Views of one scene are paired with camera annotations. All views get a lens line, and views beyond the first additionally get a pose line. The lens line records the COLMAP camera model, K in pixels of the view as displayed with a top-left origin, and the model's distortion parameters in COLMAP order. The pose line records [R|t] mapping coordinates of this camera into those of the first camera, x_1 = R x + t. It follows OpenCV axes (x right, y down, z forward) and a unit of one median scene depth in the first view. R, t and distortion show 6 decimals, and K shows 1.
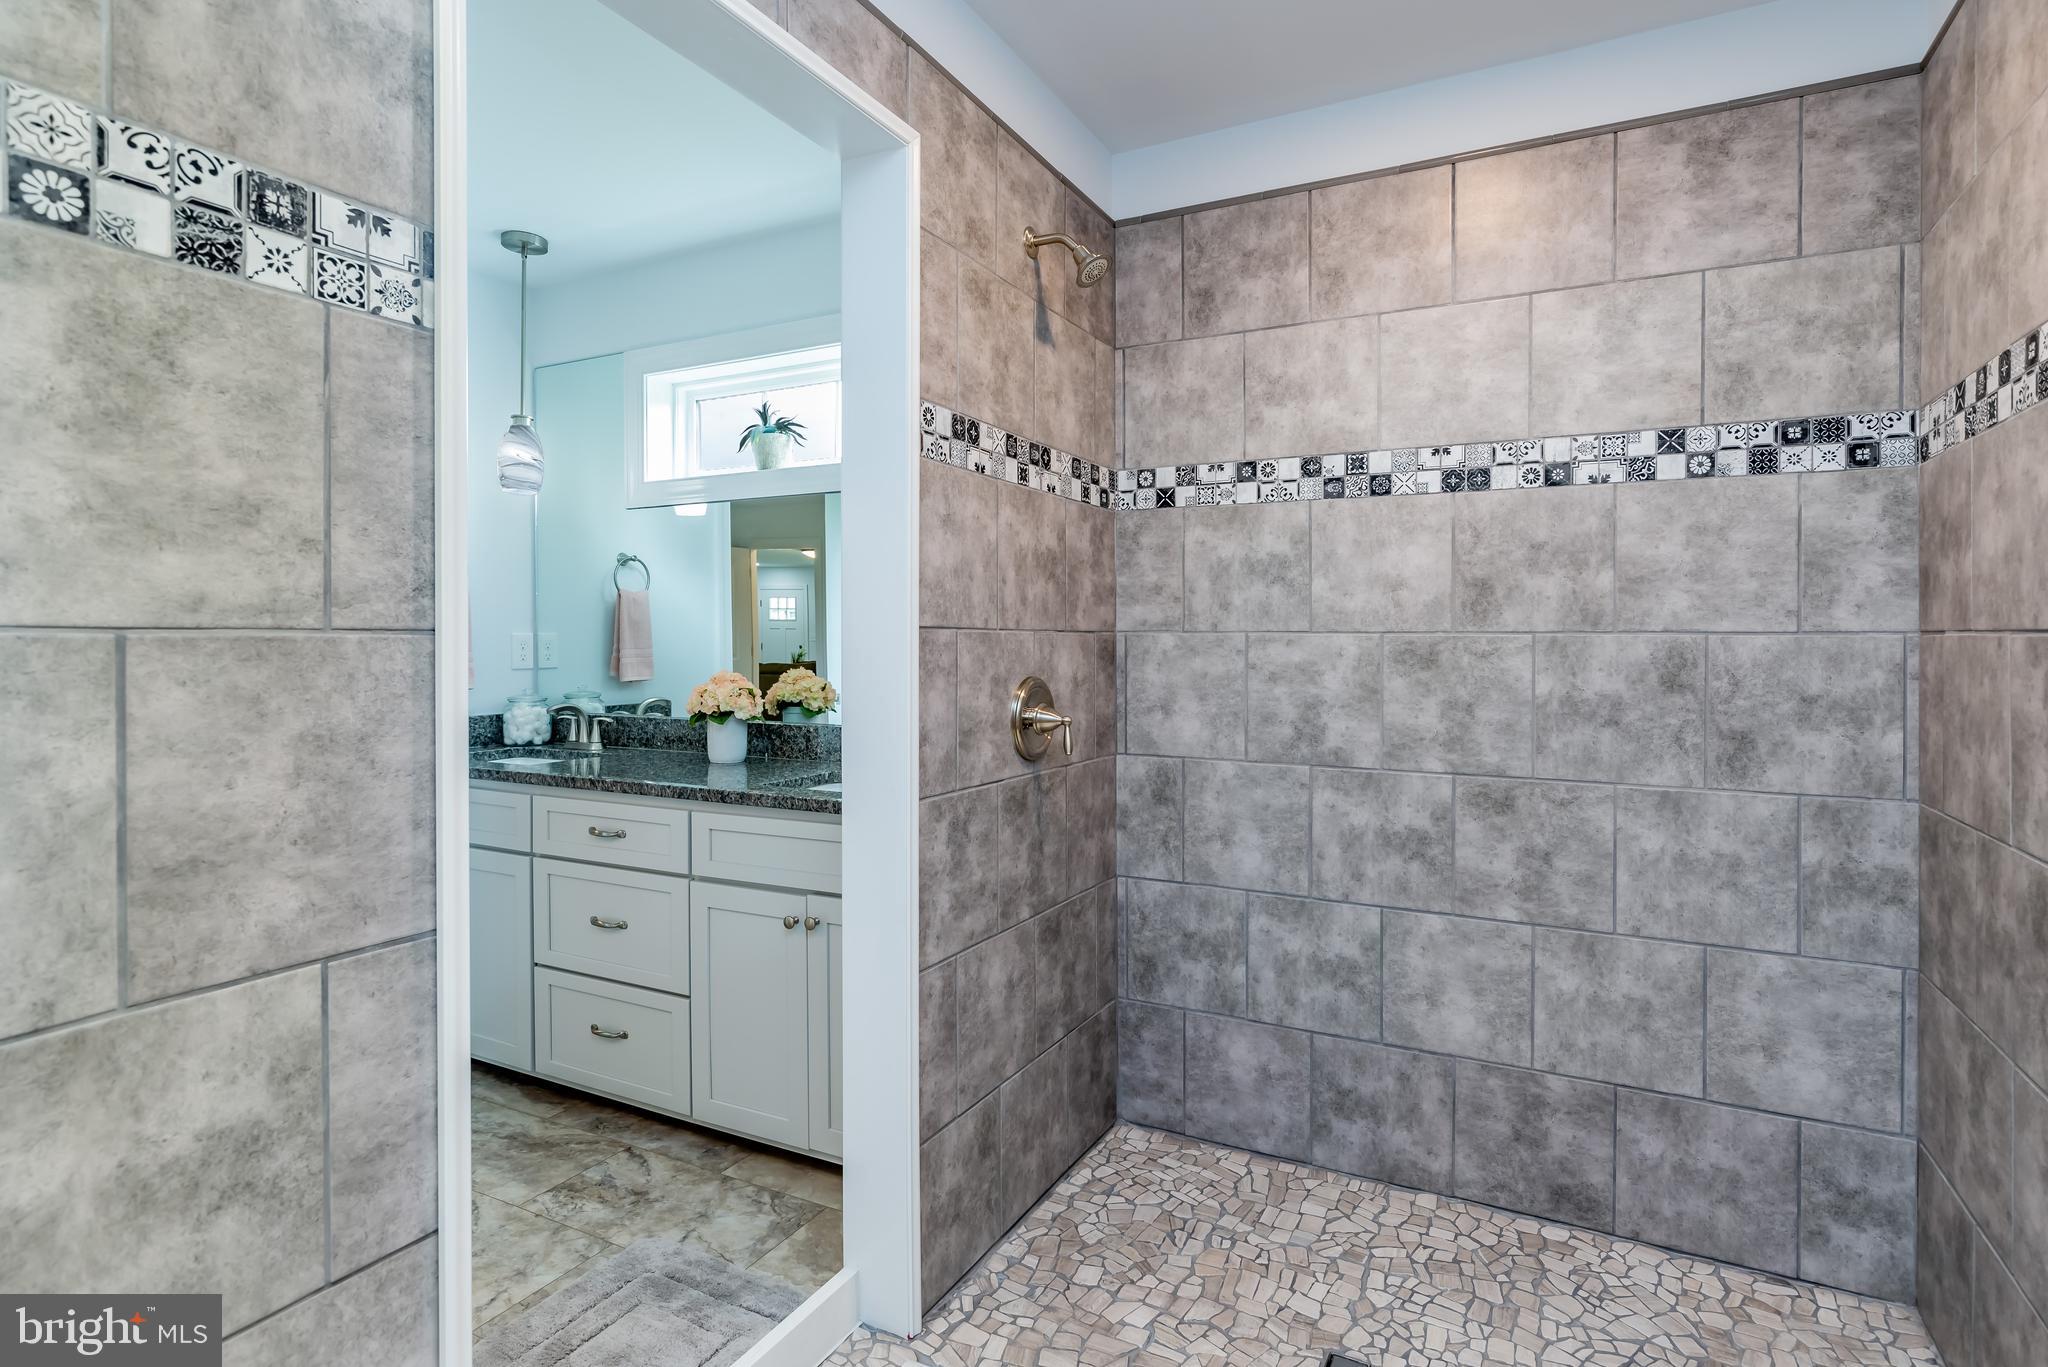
lens RADIAL K [[1067.8, 0, 1019.0], [0, 1067.8, 644.3], [0, 0, 1]] dist [0.000558, 0.000258]
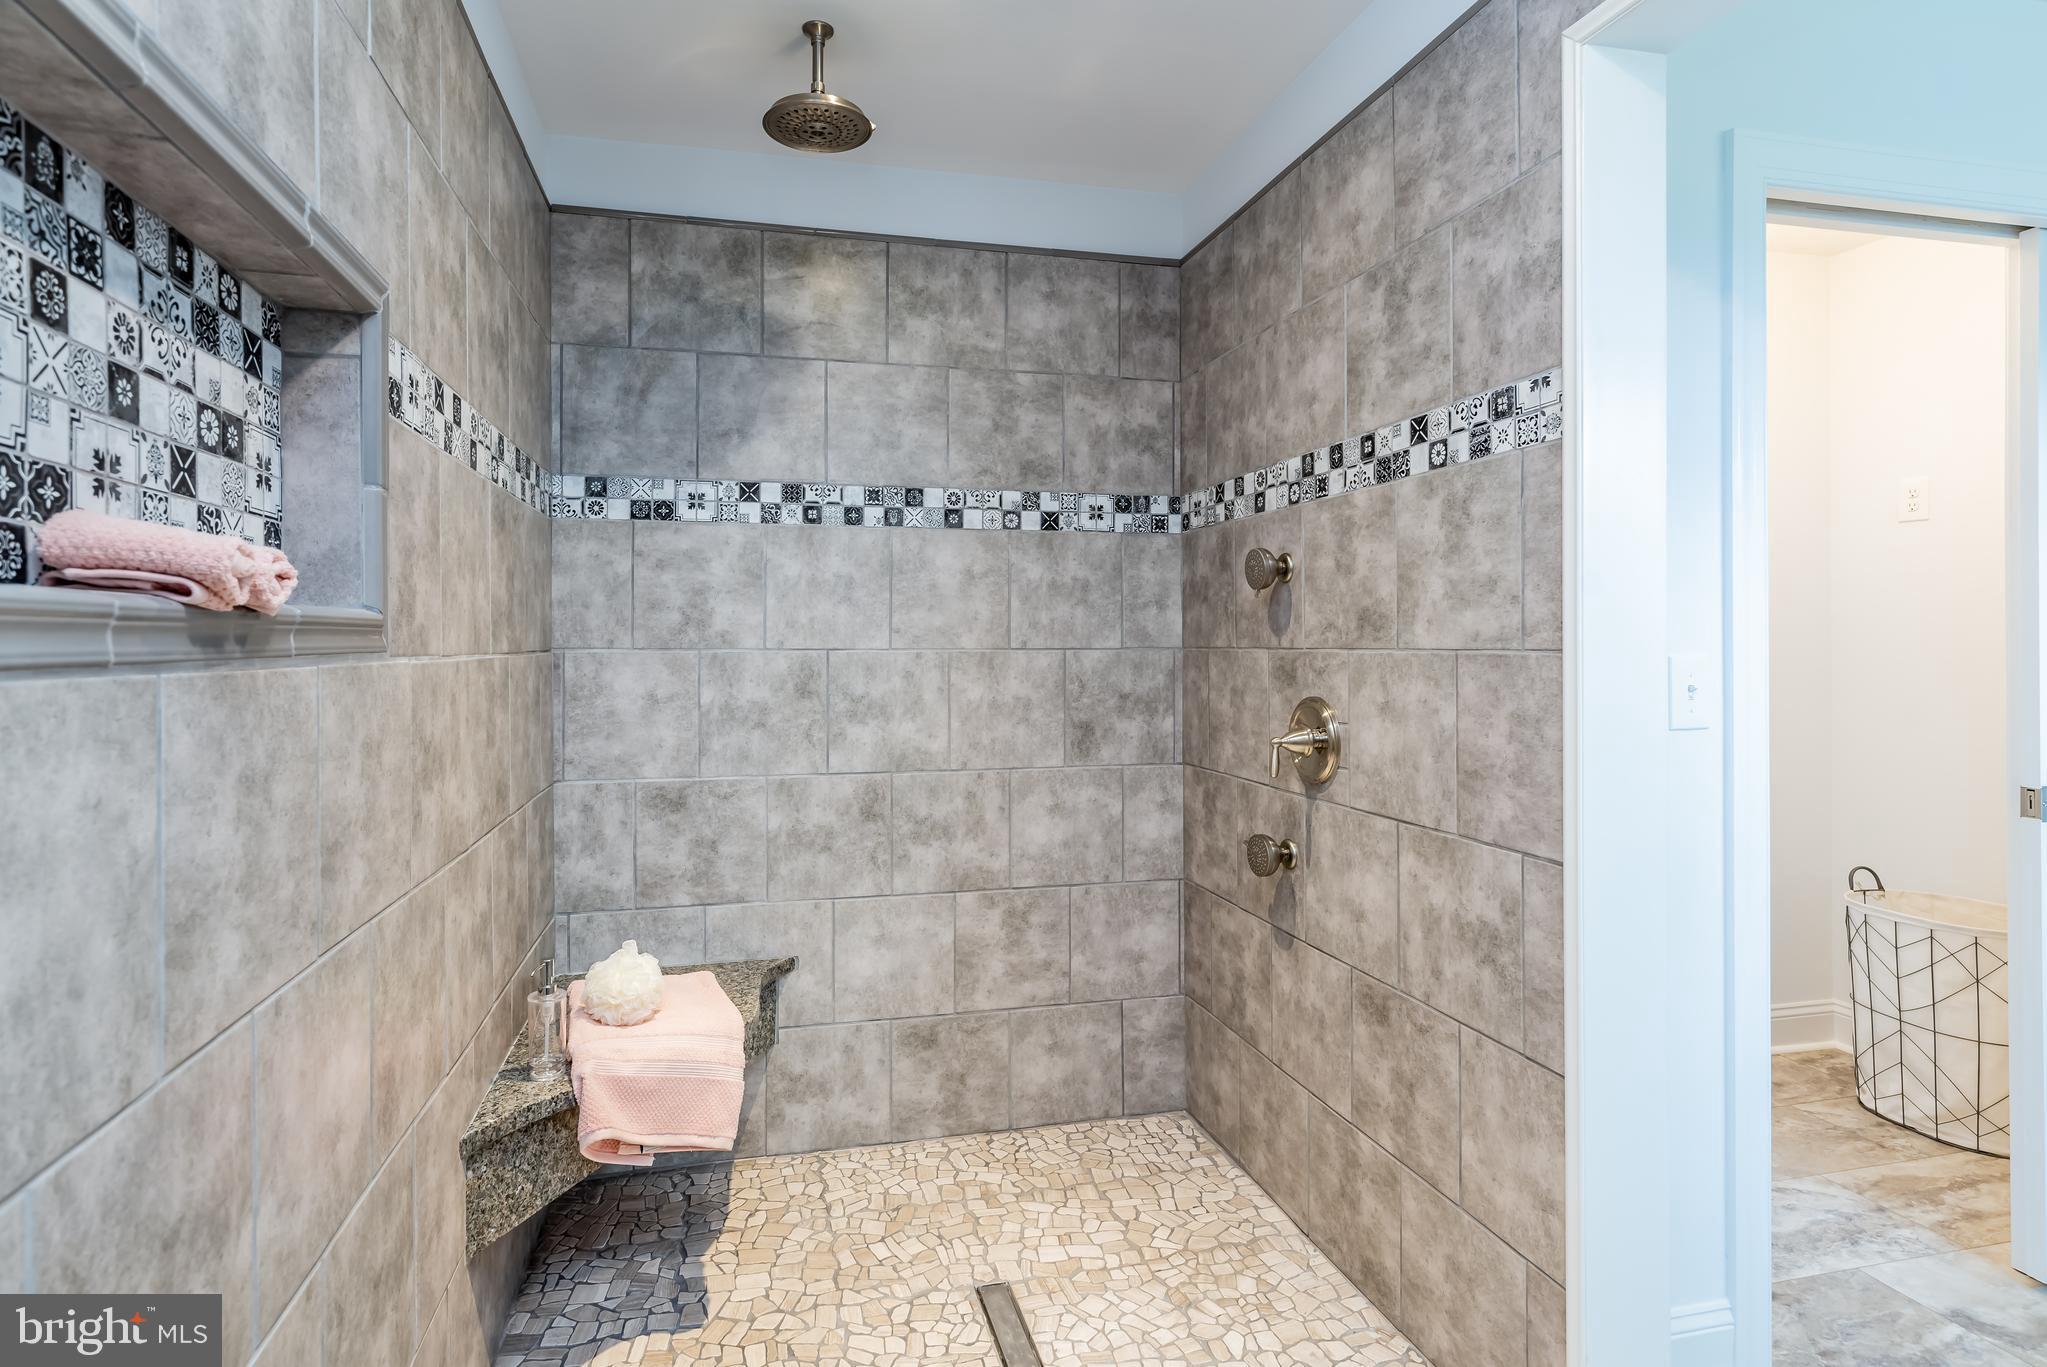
lens RADIAL K [[1067.3, 0, 1018.5], [0, 1067.3, 644.4], [0, 0, 1]] dist [0.000558, 0.000258]
pose [[-0.736877, 0.005684, -0.676003, 1.062244], [0.002904, 0.999982, 0.005243, -0.035122], [0.676021, 0.001900, -0.736880, 1.762708]]
